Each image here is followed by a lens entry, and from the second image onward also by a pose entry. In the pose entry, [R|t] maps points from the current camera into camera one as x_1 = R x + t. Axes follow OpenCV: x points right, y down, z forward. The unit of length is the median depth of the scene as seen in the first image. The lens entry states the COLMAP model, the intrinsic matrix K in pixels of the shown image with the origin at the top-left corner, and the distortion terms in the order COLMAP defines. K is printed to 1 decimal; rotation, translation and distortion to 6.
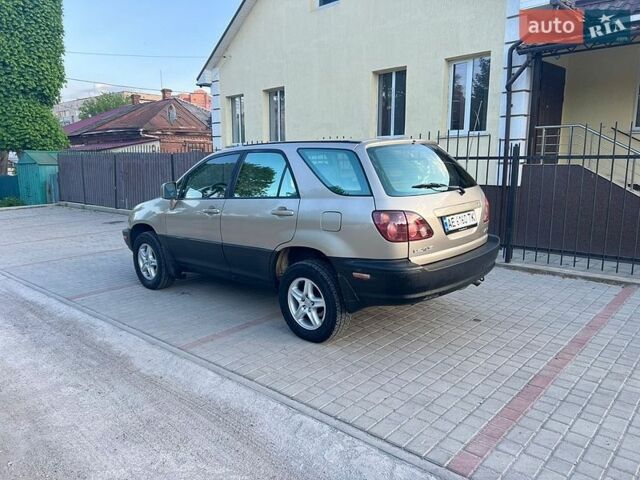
lens RADIAL K [[481.6, 0, 320.9], [0, 481.6, 238.9], [0, 0, 1]] dist [0.026745, -0.019597]
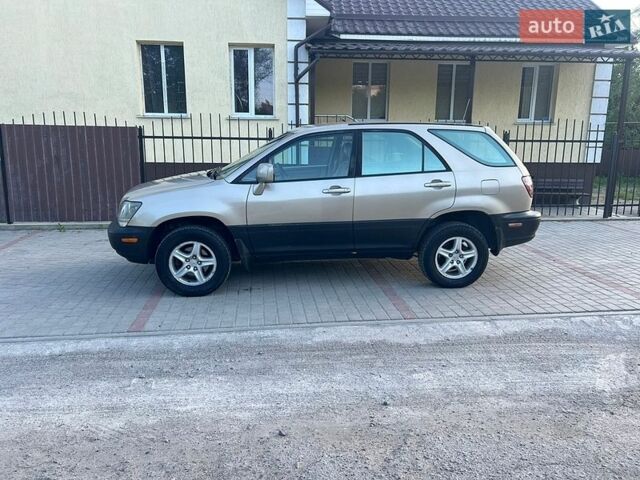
lens RADIAL K [[481.6, 0, 319.3], [0, 481.6, 240.7], [0, 0, 1]] dist [0.026745, -0.019597]
pose [[0.654178, -0.137729, 0.743695, -0.978177], [0.107411, 0.990232, 0.088904, -0.046512], [-0.748675, 0.021721, 0.662581, 0.371655]]
